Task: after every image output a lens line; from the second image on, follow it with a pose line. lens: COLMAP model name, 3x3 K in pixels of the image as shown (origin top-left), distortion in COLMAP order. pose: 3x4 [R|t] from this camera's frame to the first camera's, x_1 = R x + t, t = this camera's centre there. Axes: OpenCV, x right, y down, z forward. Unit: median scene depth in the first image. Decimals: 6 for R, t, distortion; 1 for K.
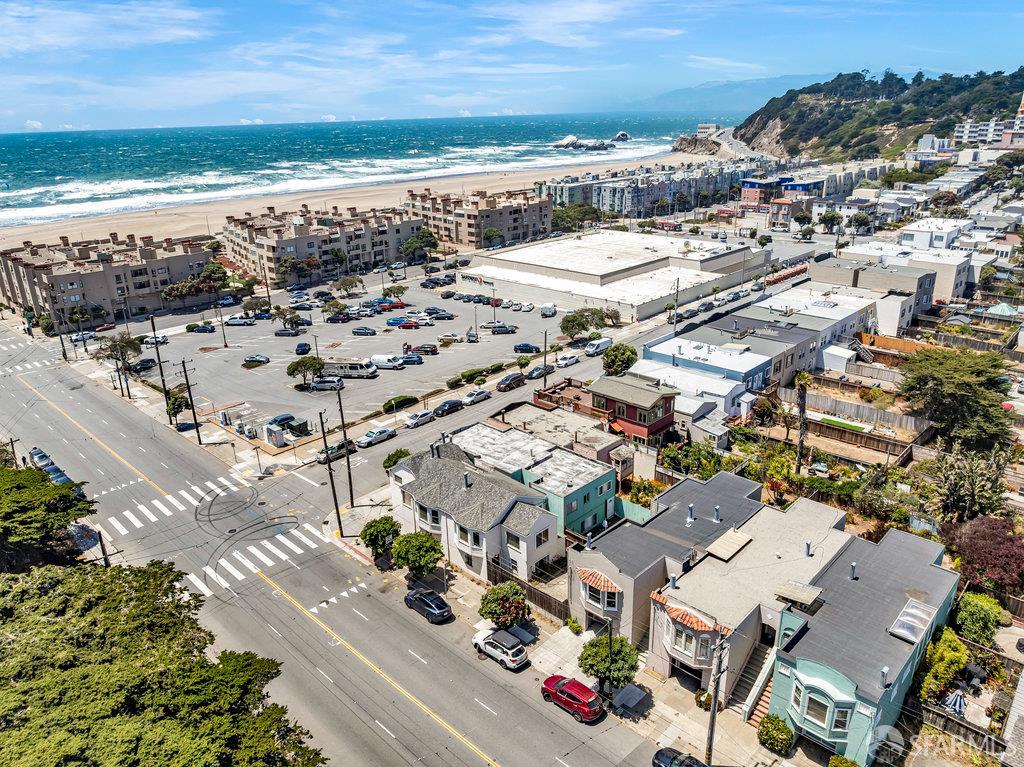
lens RADIAL K [[718.1, 0, 510.4], [0, 718.1, 386.8], [0, 0, 1]] dist [-0.028834, -0.009432]
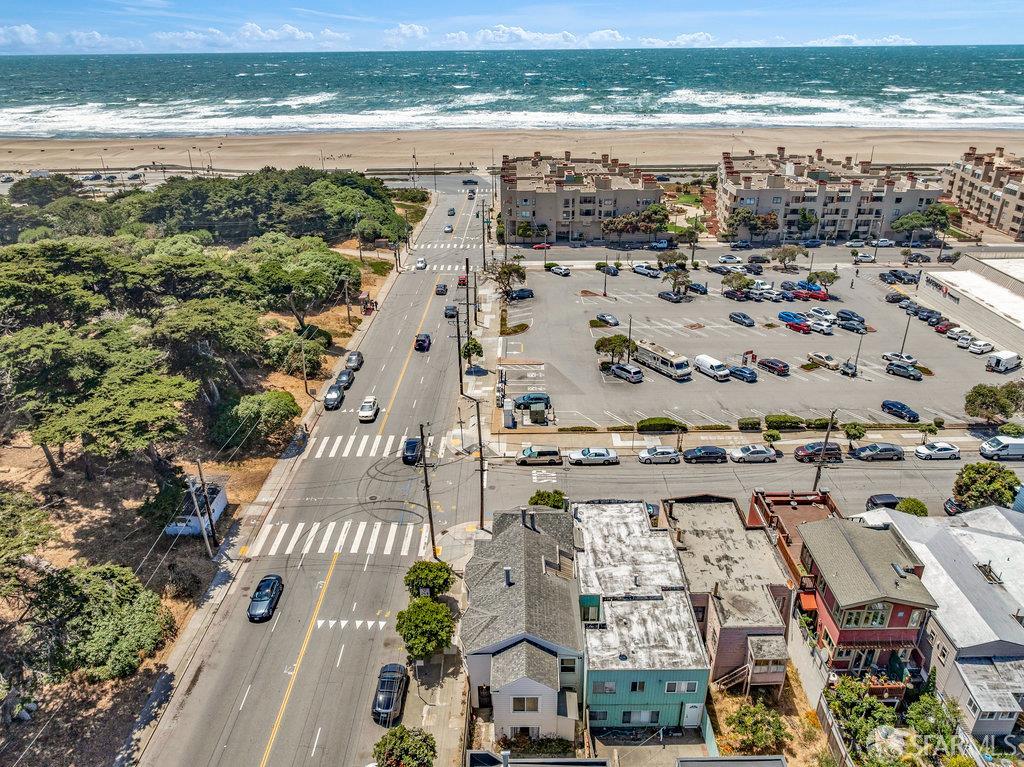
lens RADIAL K [[718.1, 0, 516.4], [0, 718.1, 385.5], [0, 0, 1]] dist [-0.028834, -0.009432]
pose [[0.699956, 0.329226, -0.633776, 0.157468], [-0.263710, 0.943841, 0.199048, -0.094291], [0.663716, 0.027809, 0.747467, 0.185289]]
